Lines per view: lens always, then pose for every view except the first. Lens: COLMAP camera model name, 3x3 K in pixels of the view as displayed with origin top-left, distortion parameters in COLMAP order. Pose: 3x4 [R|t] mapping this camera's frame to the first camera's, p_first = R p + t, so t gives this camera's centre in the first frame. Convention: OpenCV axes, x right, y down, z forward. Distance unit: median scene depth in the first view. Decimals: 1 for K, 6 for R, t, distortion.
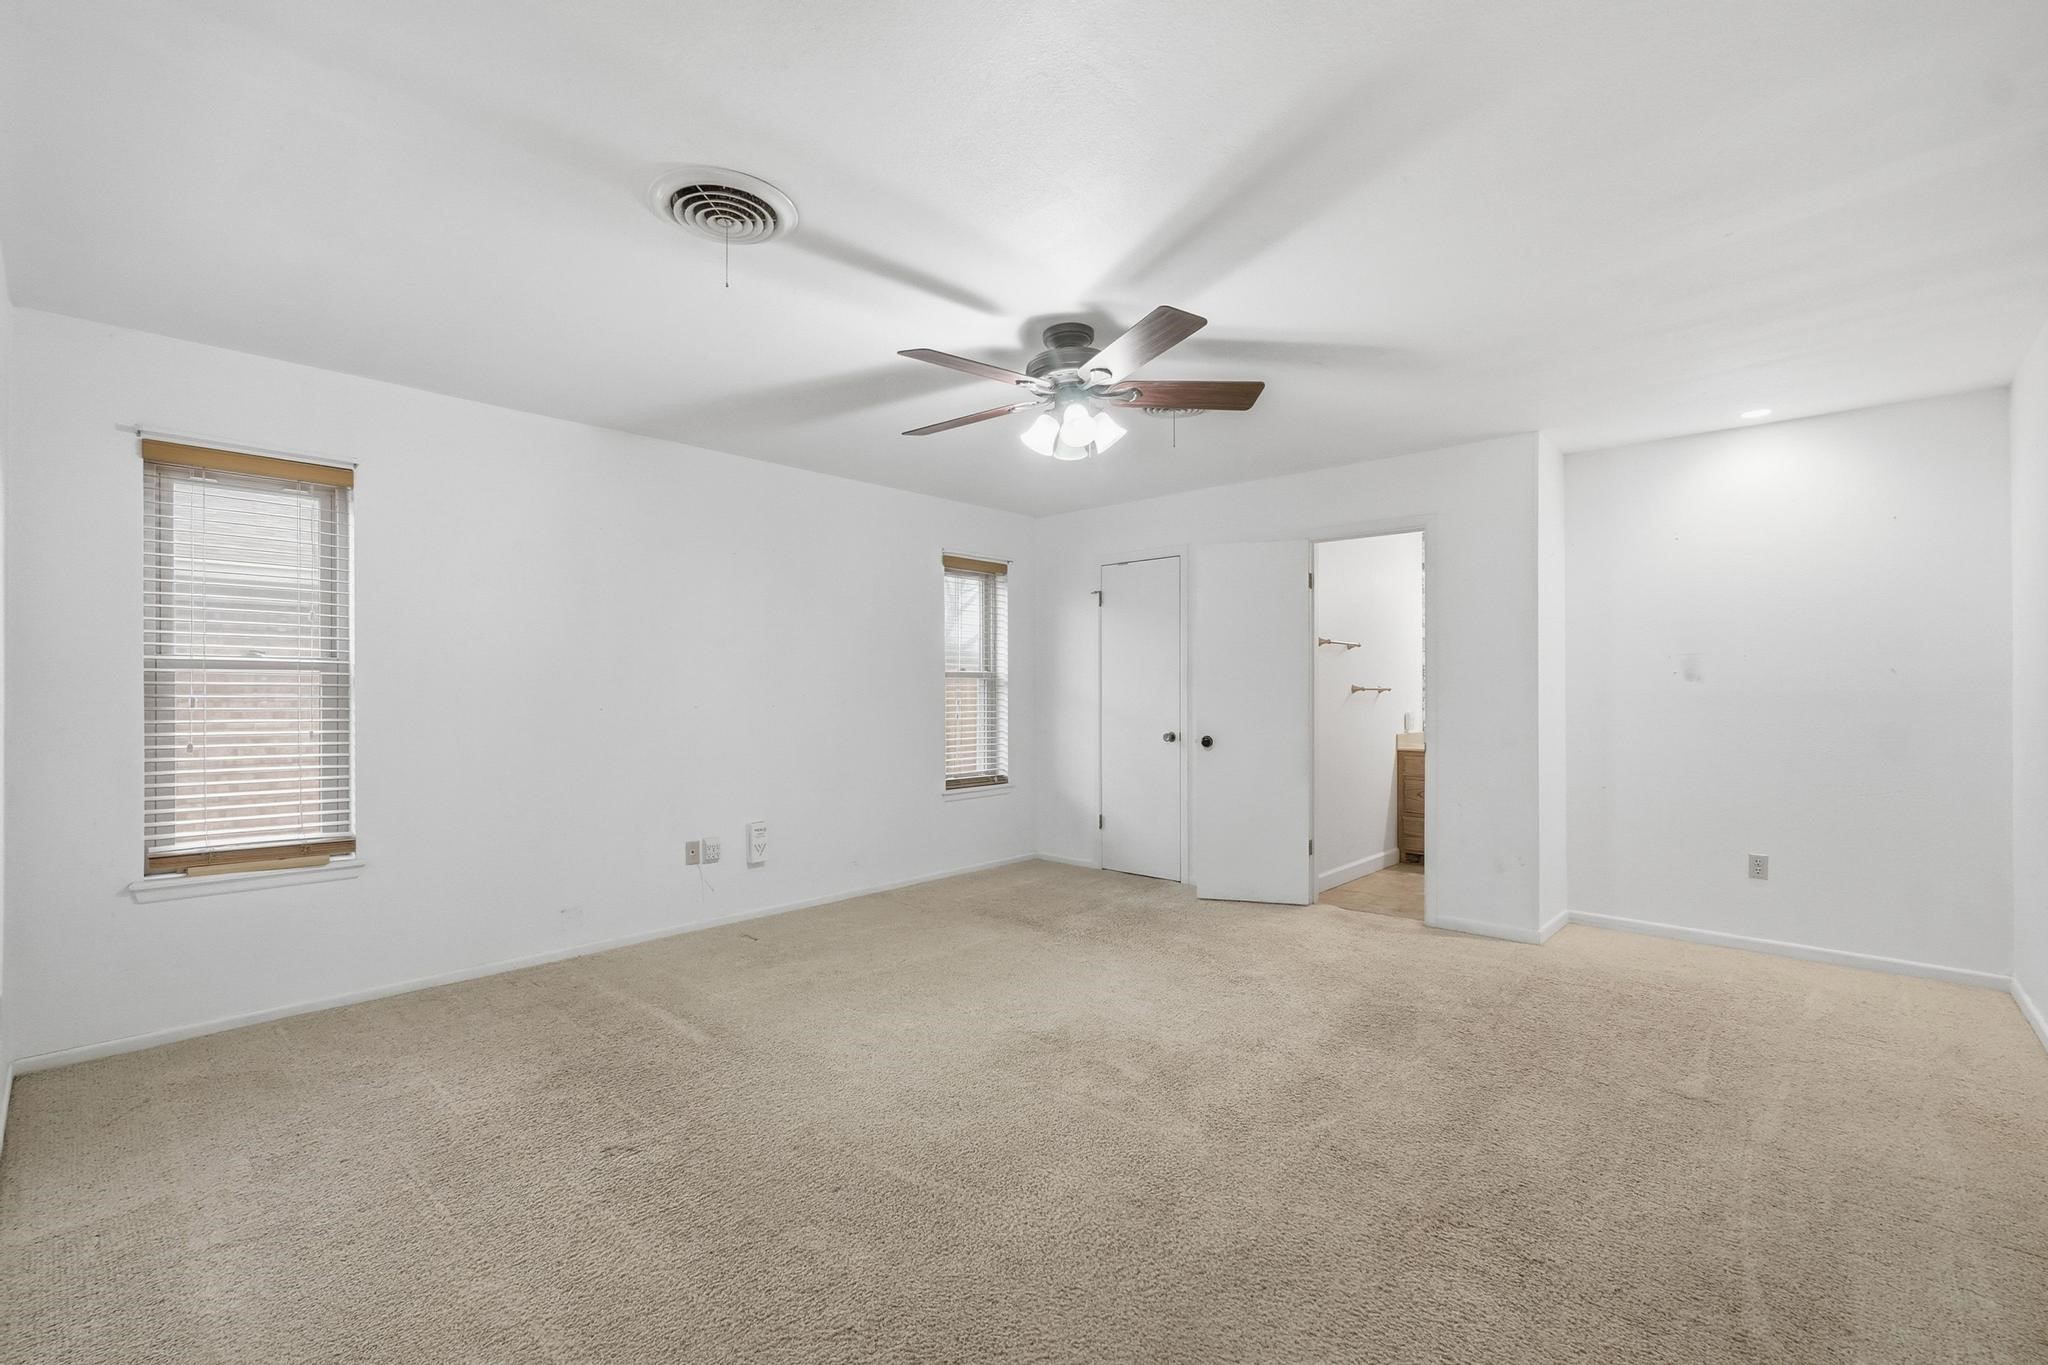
lens RADIAL K [[899.4, 0, 1007.4], [0, 899.4, 688.3], [0, 0, 1]] dist [-0.002110, 0.001094]
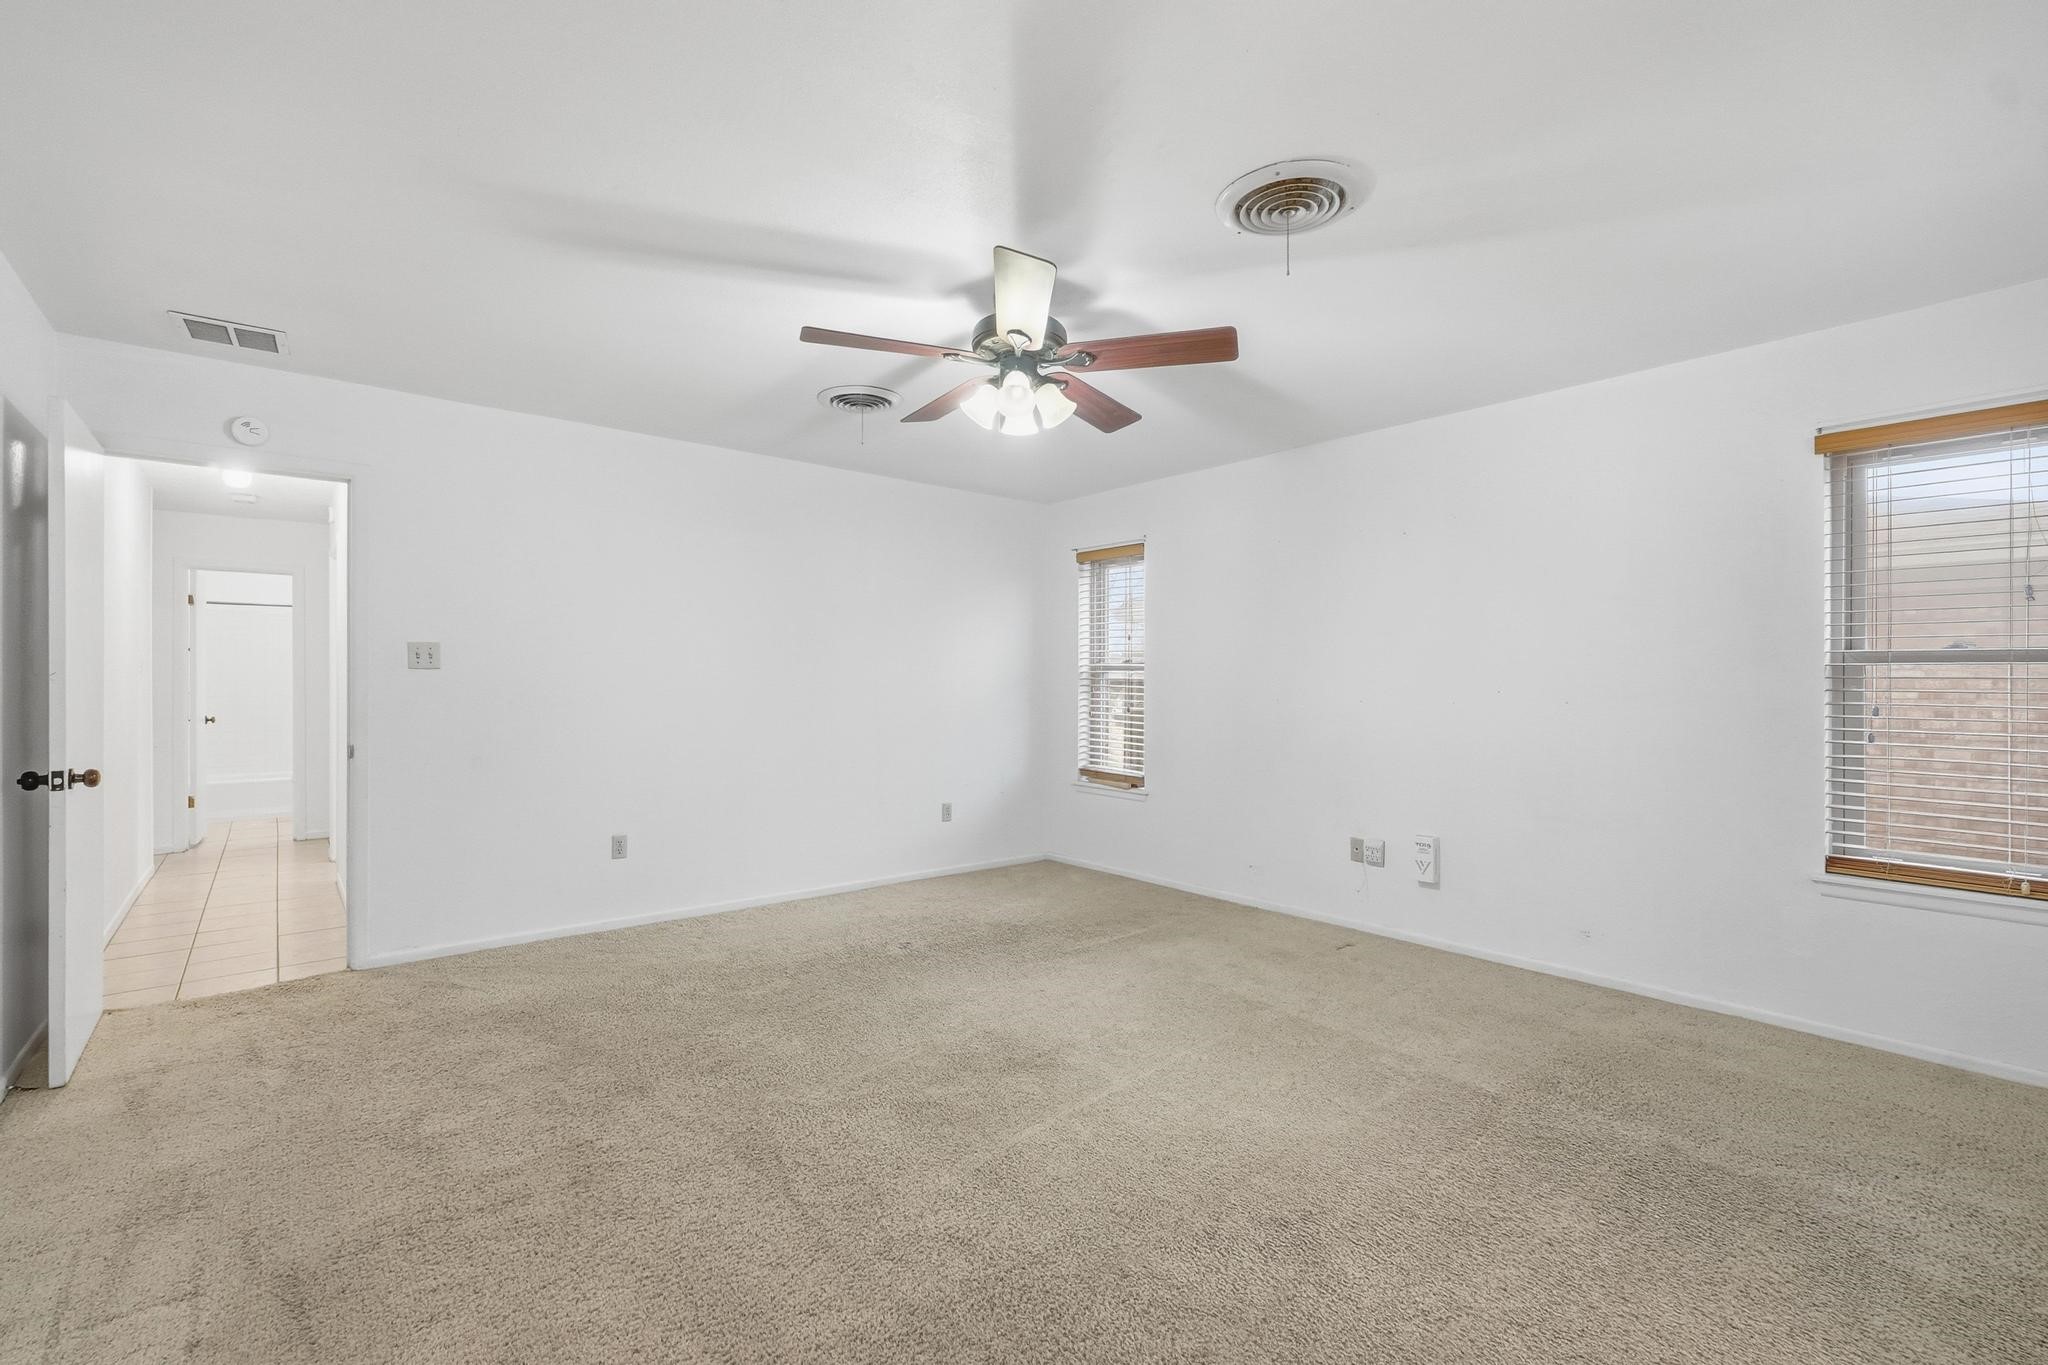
lens RADIAL K [[899.4, 0, 1007.4], [0, 899.4, 688.3], [0, 0, 1]] dist [-0.002110, 0.001094]
pose [[-0.133354, 0.006716, -0.991046, 0.690908], [-0.000139, 0.999977, 0.006796, -0.000767], [0.991069, 0.001044, -0.133350, 0.769912]]
